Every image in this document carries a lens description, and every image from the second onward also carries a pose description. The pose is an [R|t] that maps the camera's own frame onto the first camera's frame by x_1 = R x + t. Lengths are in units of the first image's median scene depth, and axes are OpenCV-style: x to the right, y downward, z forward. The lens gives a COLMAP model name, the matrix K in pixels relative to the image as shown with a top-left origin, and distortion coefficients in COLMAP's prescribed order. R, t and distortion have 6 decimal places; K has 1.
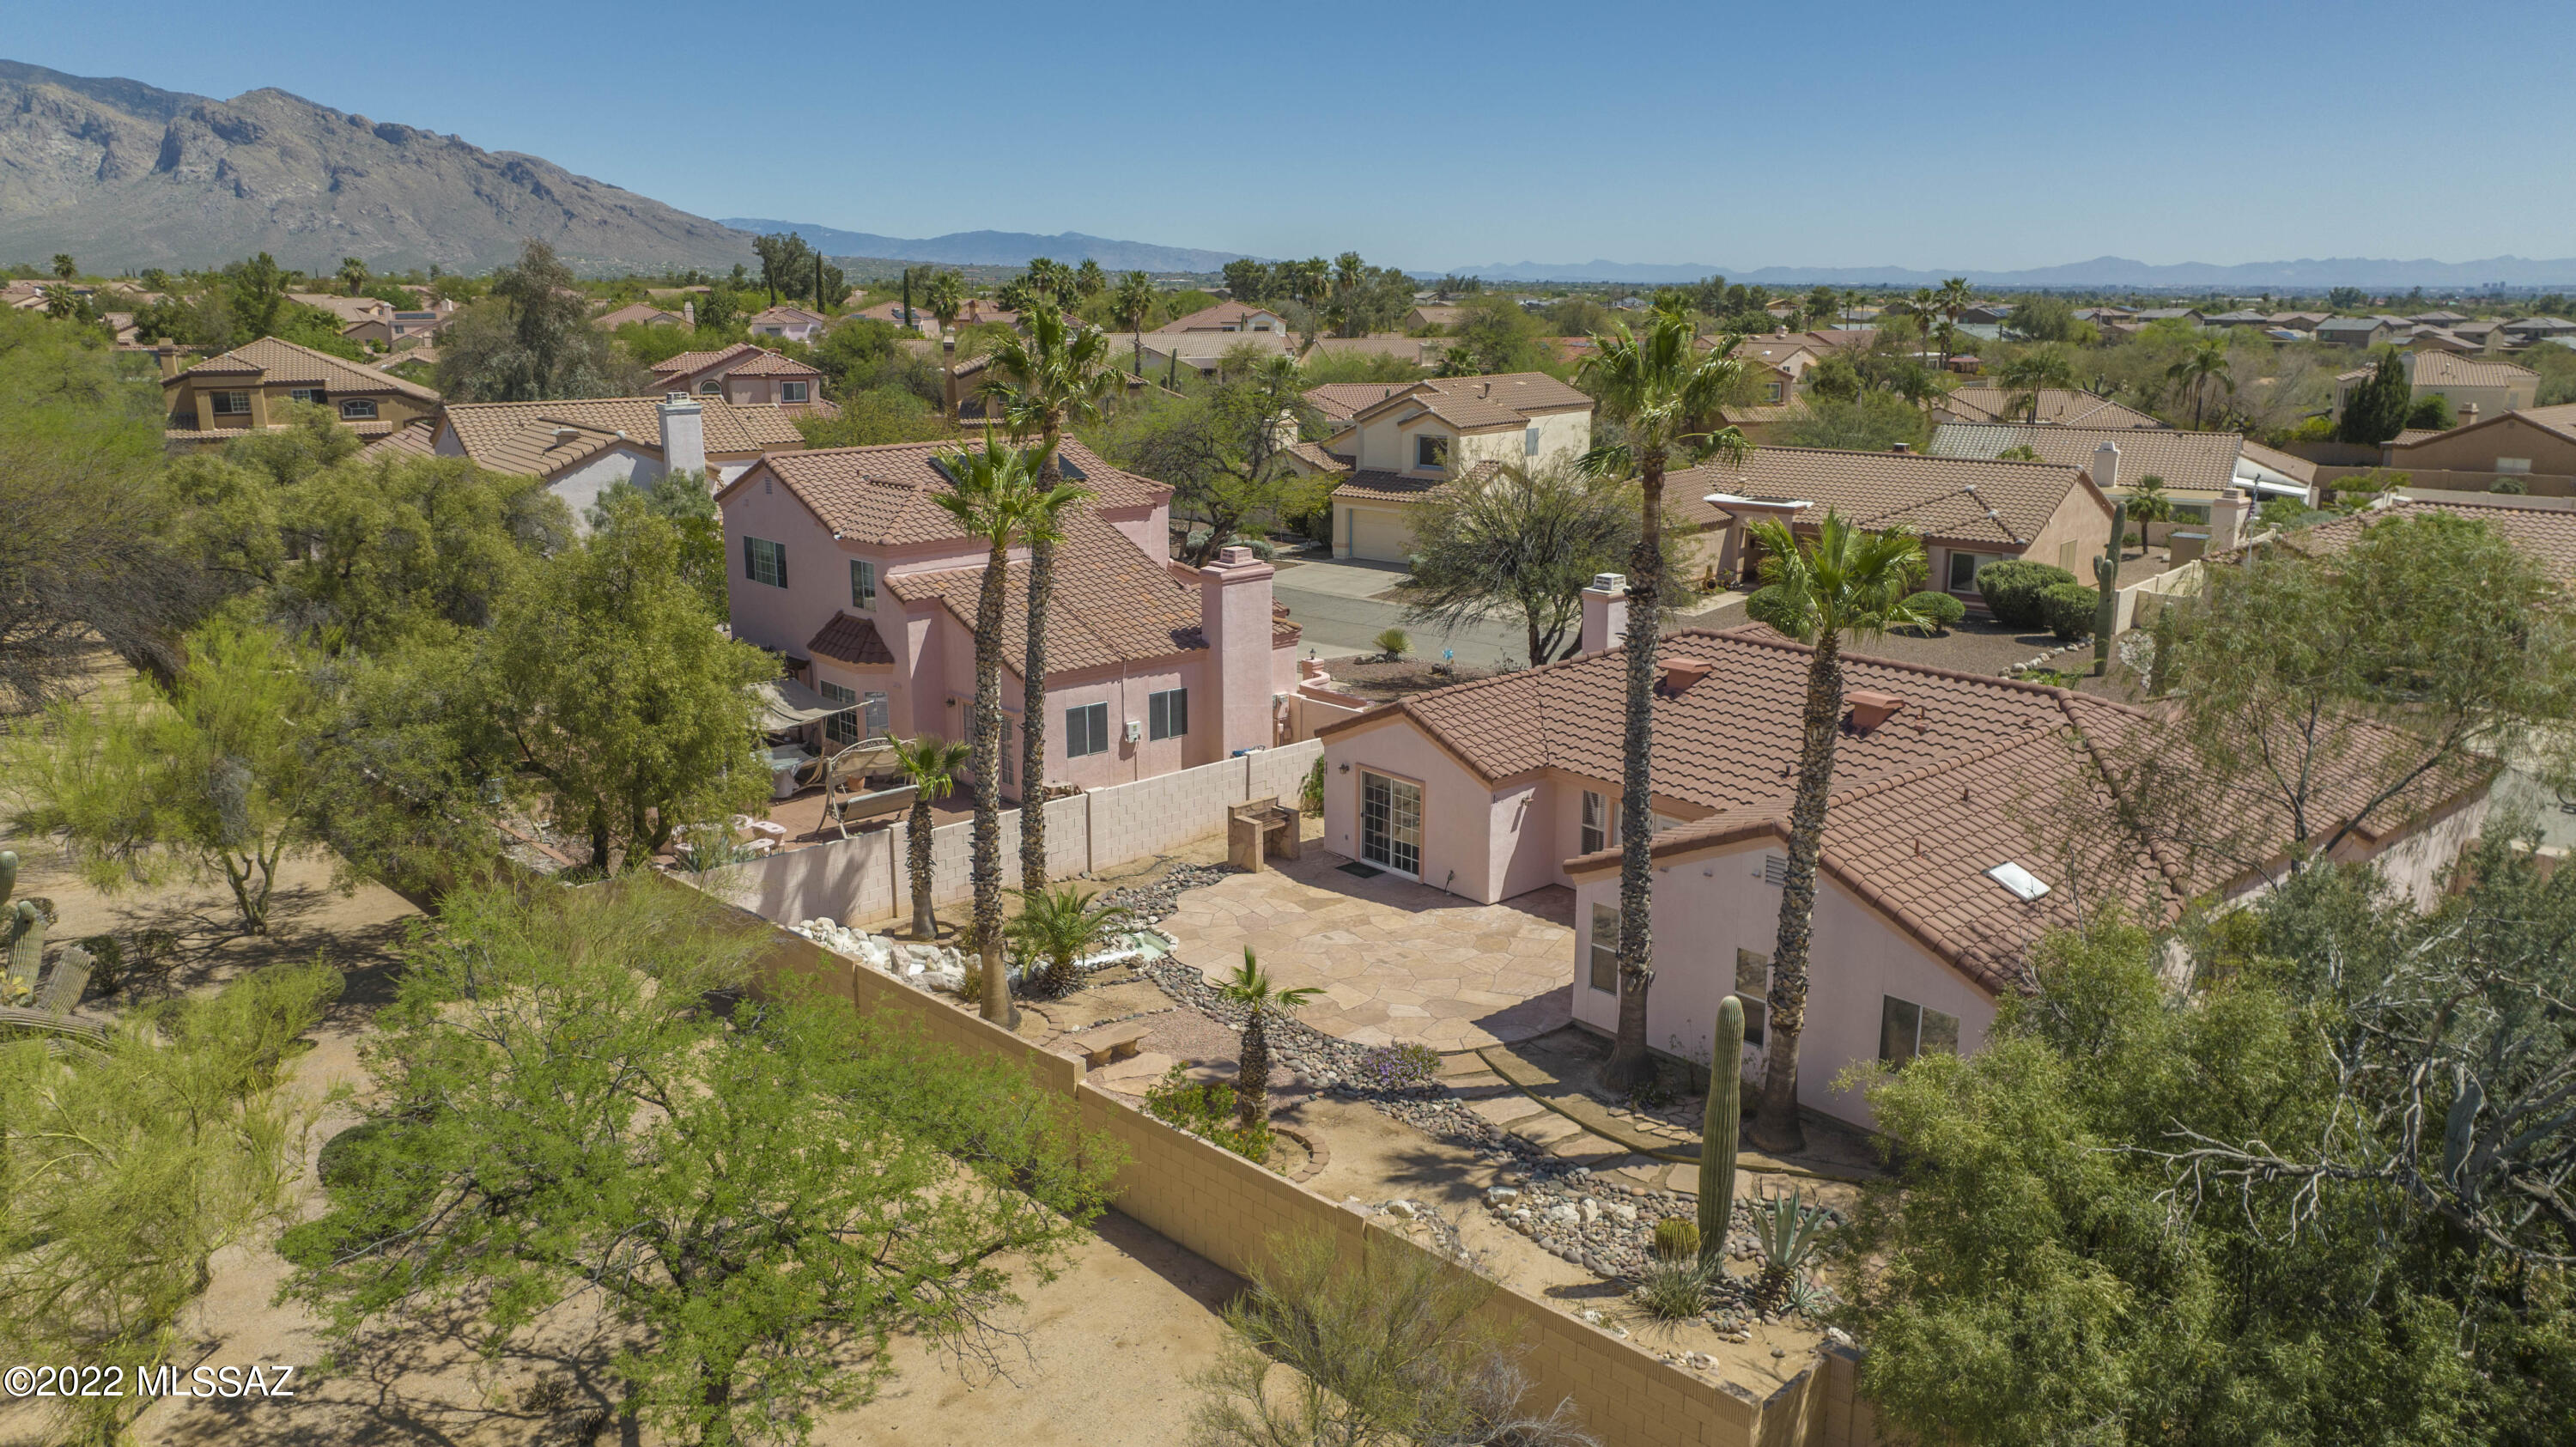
lens RADIAL K [[1817.8, 0, 1288.0], [0, 1817.8, 723.5], [0, 0, 1]] dist [-0.042070, 0.052525]
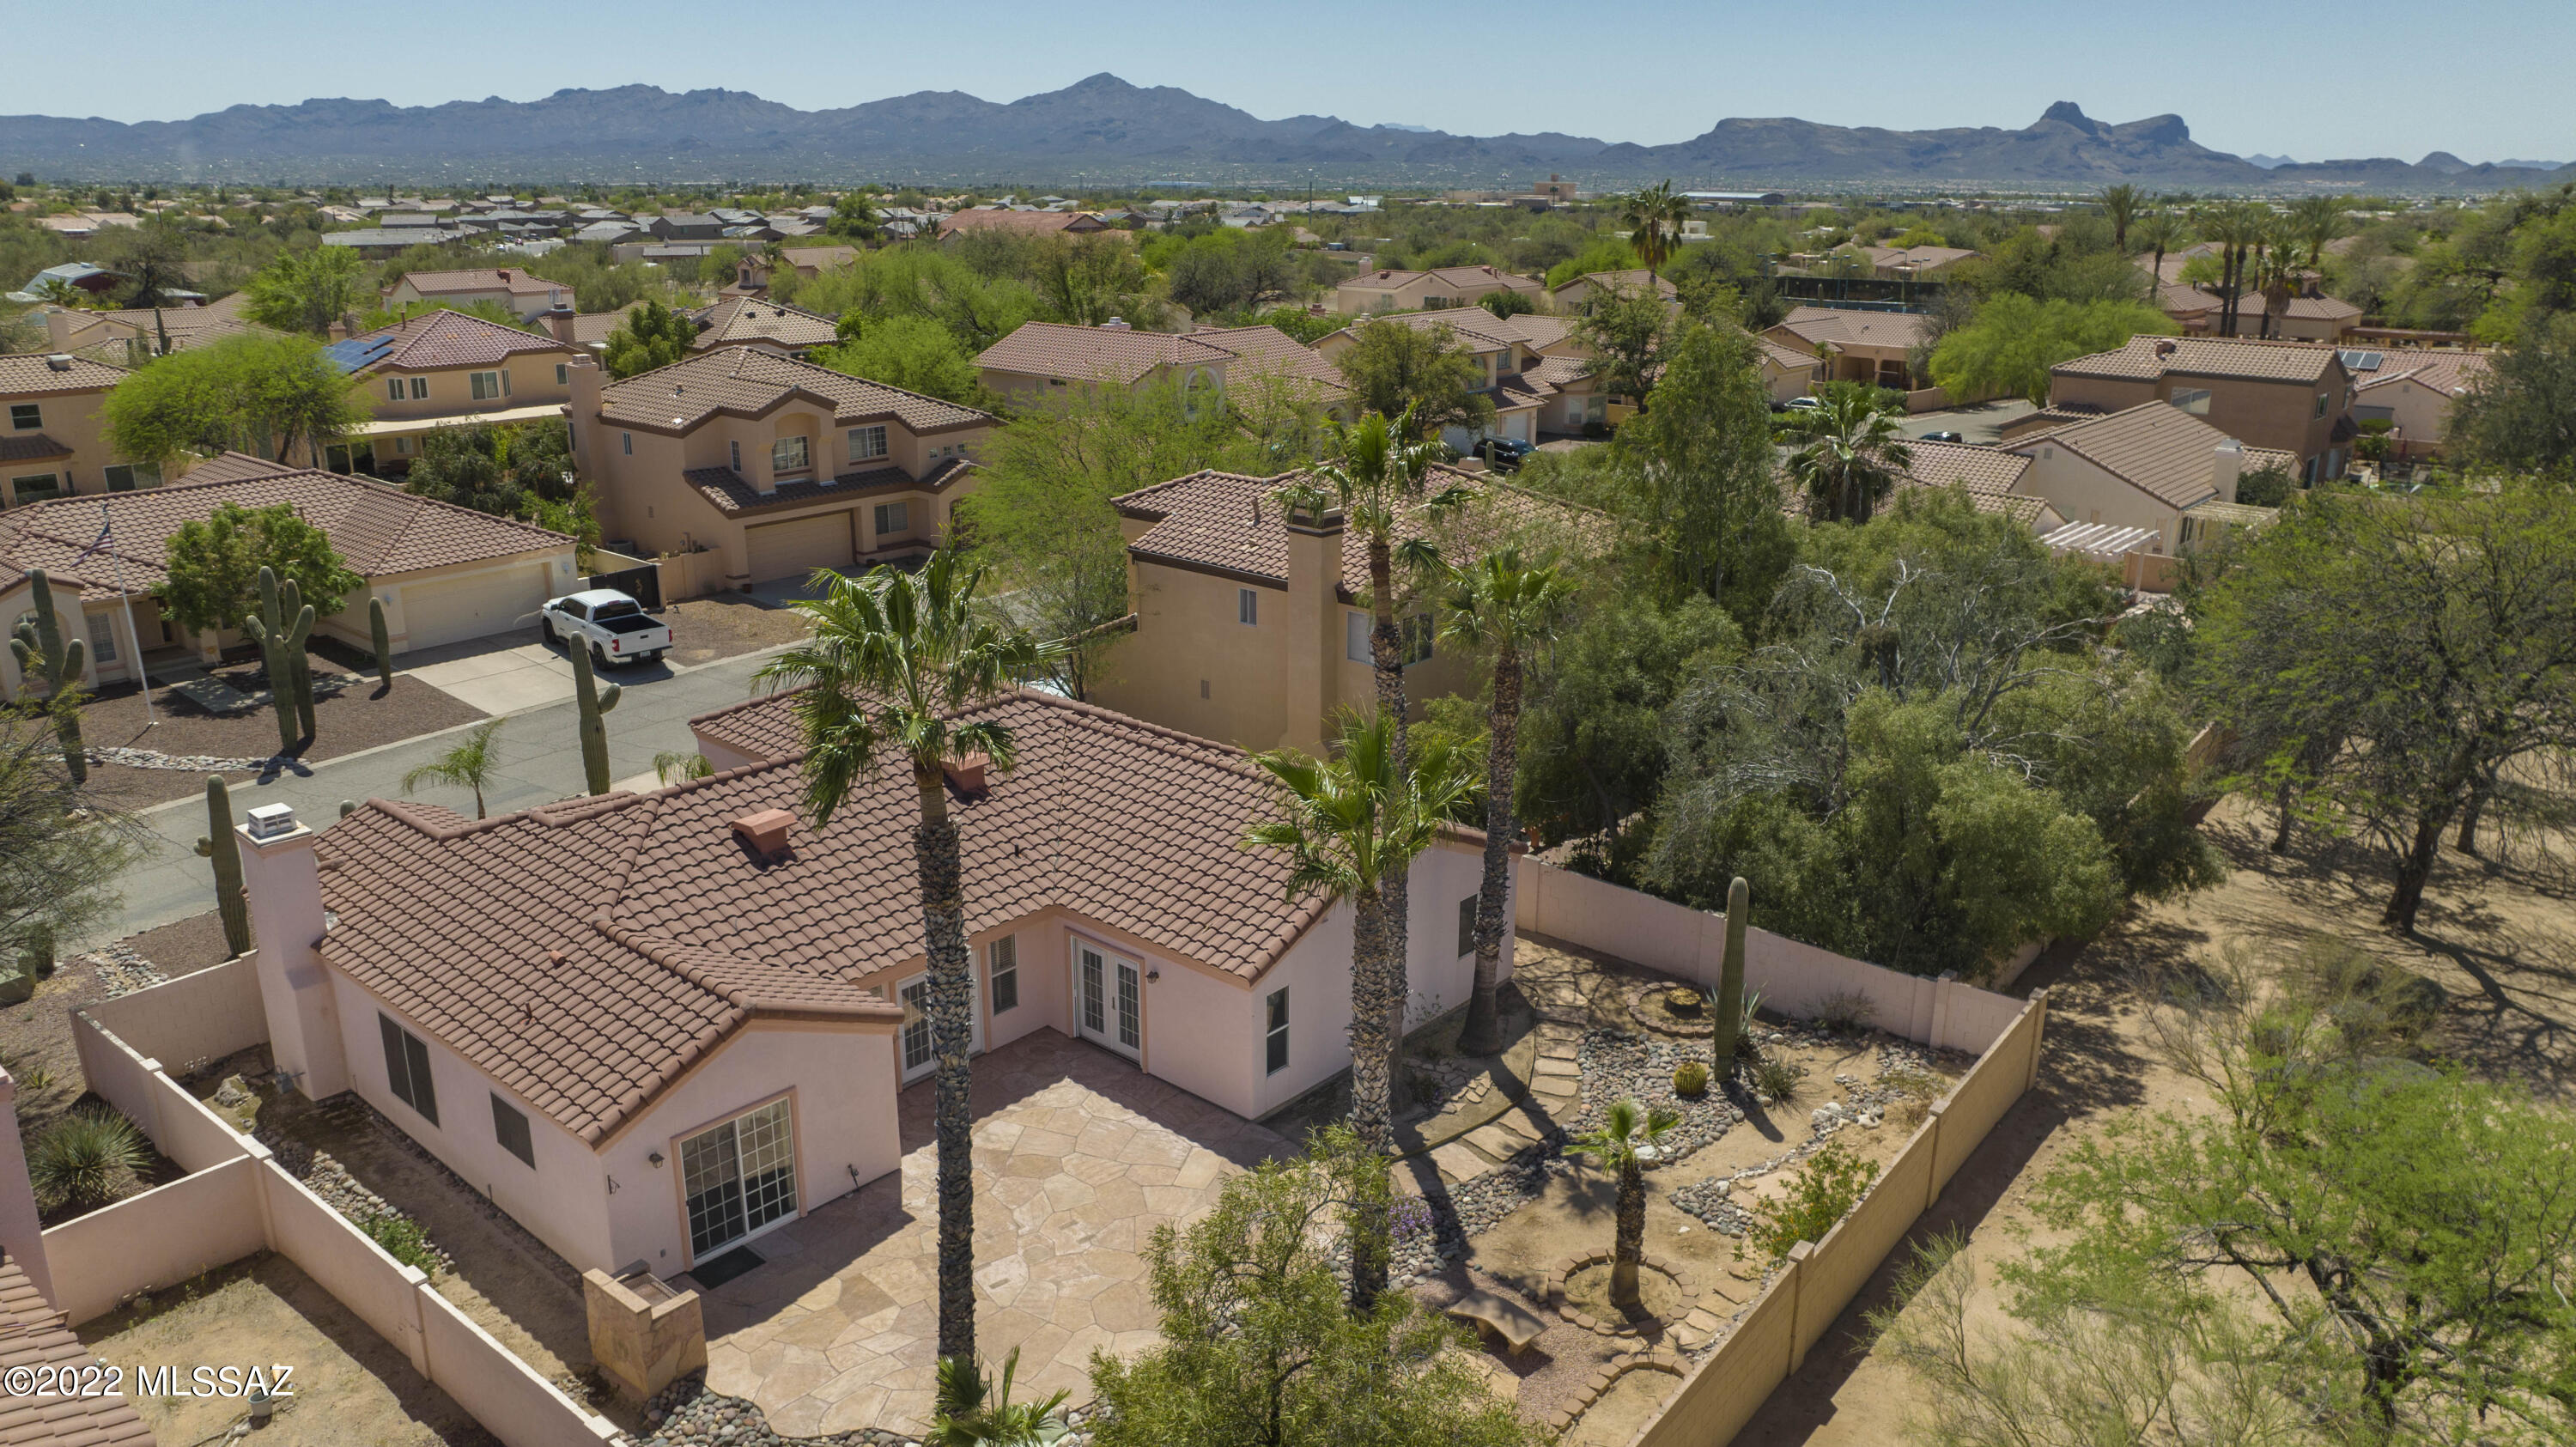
lens RADIAL K [[1817.8, 0, 1288.0], [0, 1817.8, 723.5], [0, 0, 1]] dist [-0.042070, 0.052525]
pose [[-0.117228, -0.299398, 0.946899, -0.602152], [0.233047, 0.918556, 0.319288, -0.292042], [-0.965374, 0.258101, -0.037906, 0.809483]]
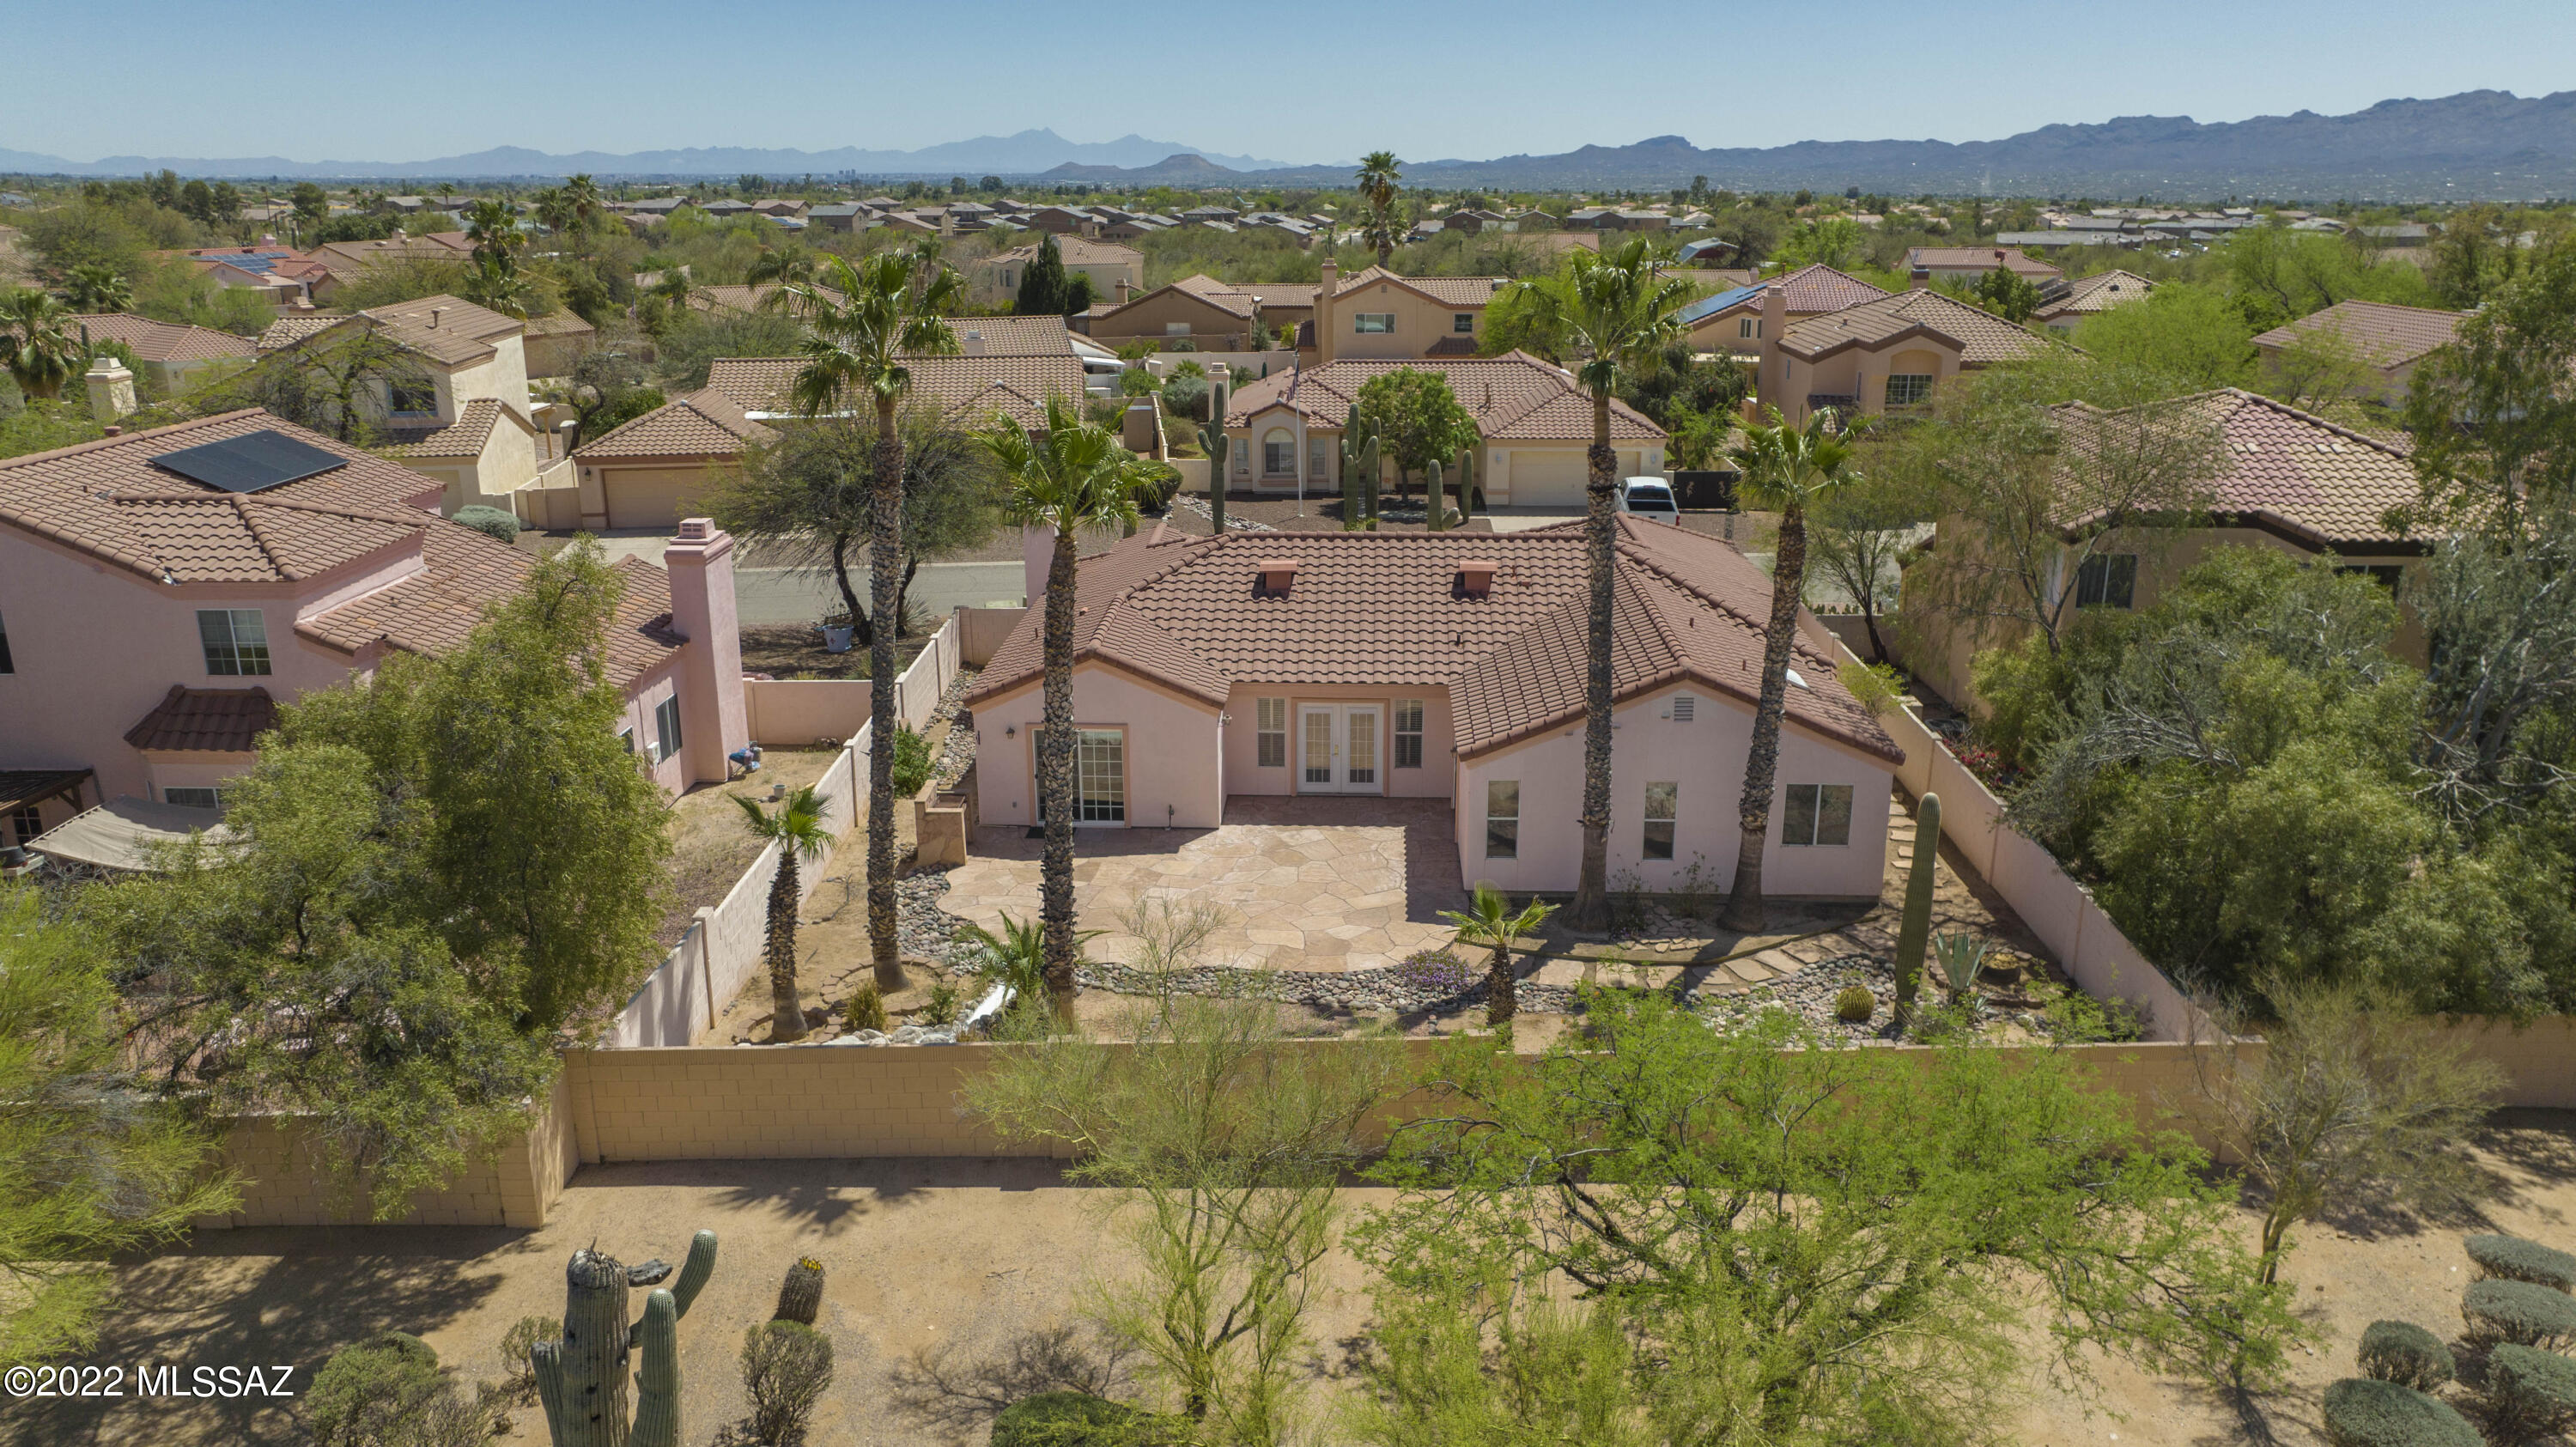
lens RADIAL K [[1817.8, 0, 1288.0], [0, 1817.8, 723.5], [0, 0, 1]] dist [-0.042070, 0.052525]
pose [[0.694734, -0.212698, 0.687099, -0.541718], [0.173297, 0.976633, 0.127104, -0.078047], [-0.698078, 0.030769, 0.715360, 0.246080]]
